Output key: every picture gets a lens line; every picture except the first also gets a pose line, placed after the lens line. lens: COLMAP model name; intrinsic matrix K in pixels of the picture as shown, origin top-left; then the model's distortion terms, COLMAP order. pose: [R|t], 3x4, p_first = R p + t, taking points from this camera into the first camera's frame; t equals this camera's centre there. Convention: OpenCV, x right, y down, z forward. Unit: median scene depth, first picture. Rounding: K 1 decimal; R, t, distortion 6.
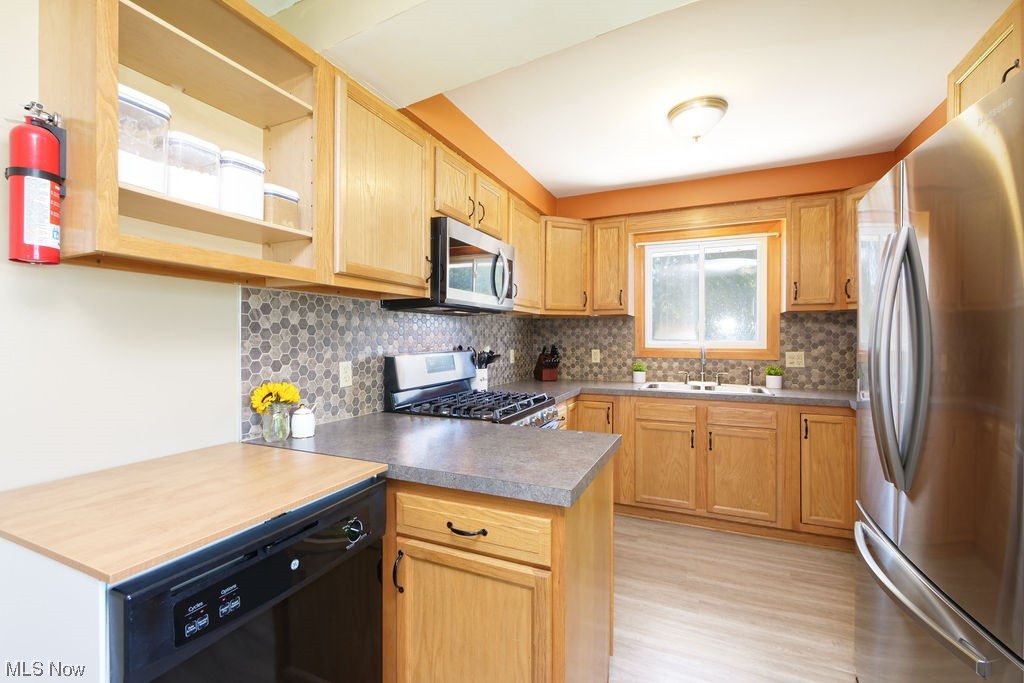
lens RADIAL K [[434.5, 0, 509.2], [0, 434.5, 337.6], [0, 0, 1]] dist [-0.004796, 0.001175]
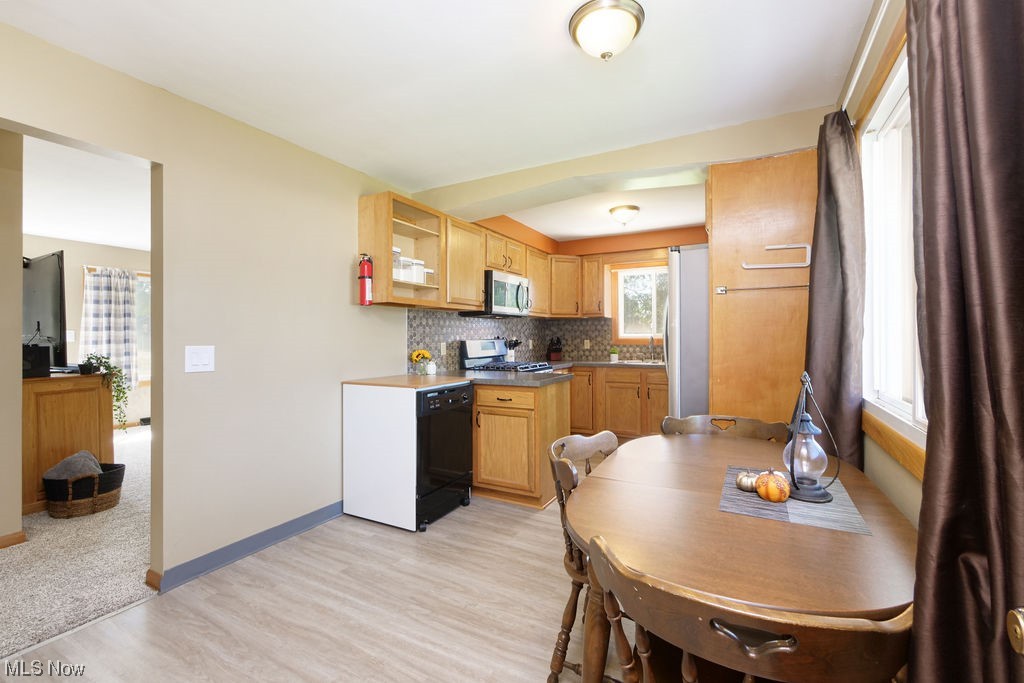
lens RADIAL K [[434.5, 0, 508.3], [0, 434.5, 334.8], [0, 0, 1]] dist [-0.004796, 0.001175]
pose [[0.997265, -0.004422, -0.073772, 0.056075], [0.004235, 0.999987, -0.002694, 0.018567], [0.073783, 0.002374, 0.997272, -0.743424]]
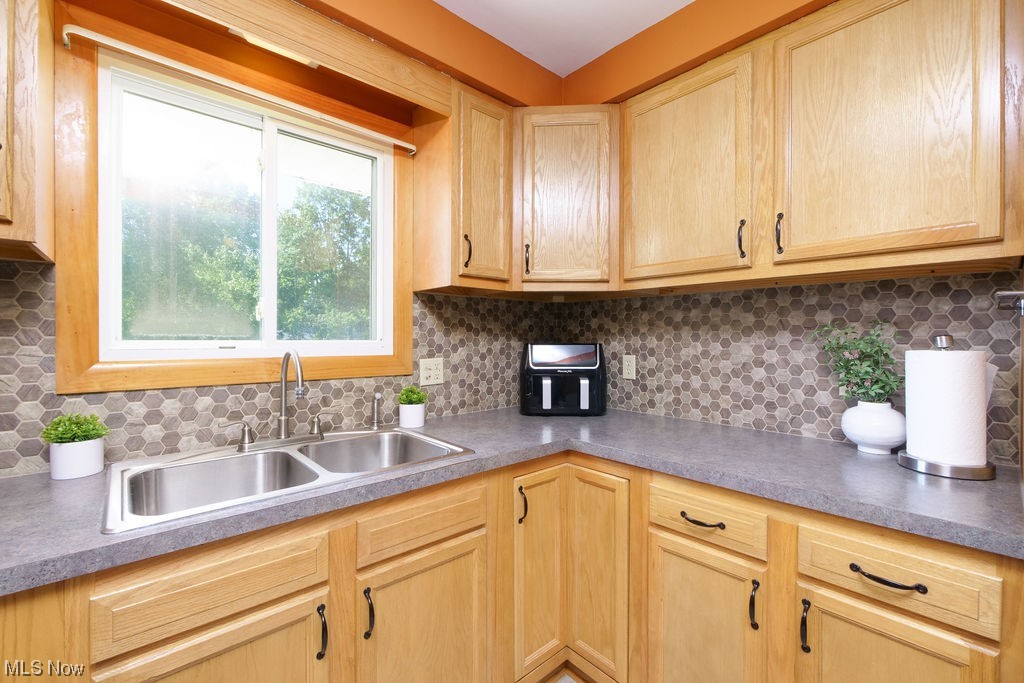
lens RADIAL K [[434.5, 0, 511.2], [0, 434.5, 338.5], [0, 0, 1]] dist [-0.004796, 0.001175]
pose [[0.396556, 0.002773, 0.918006, 0.186290], [-0.001662, 0.999996, -0.002302, 0.008172], [-0.918009, -0.000612, 0.396559, 0.800435]]
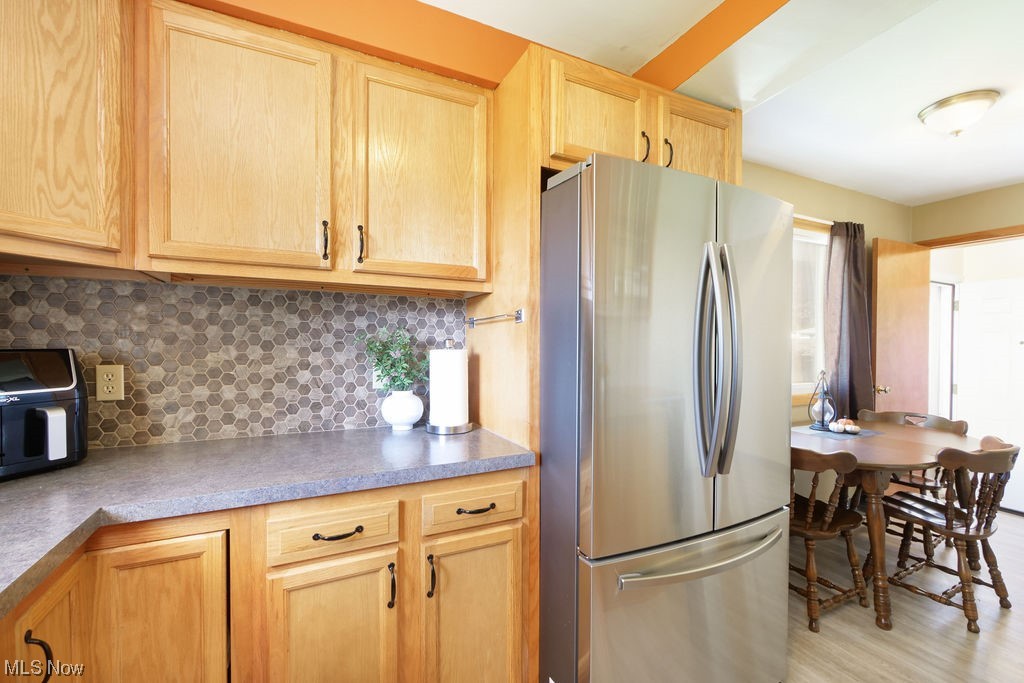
lens RADIAL K [[434.5, 0, 512.3], [0, 434.5, 348.8], [0, 0, 1]] dist [-0.004796, 0.001175]
pose [[-0.776401, -0.011787, 0.630129, 0.276973], [-0.001806, 0.999863, 0.016477, 0.006599], [-0.630237, 0.011654, -0.776316, 1.014560]]
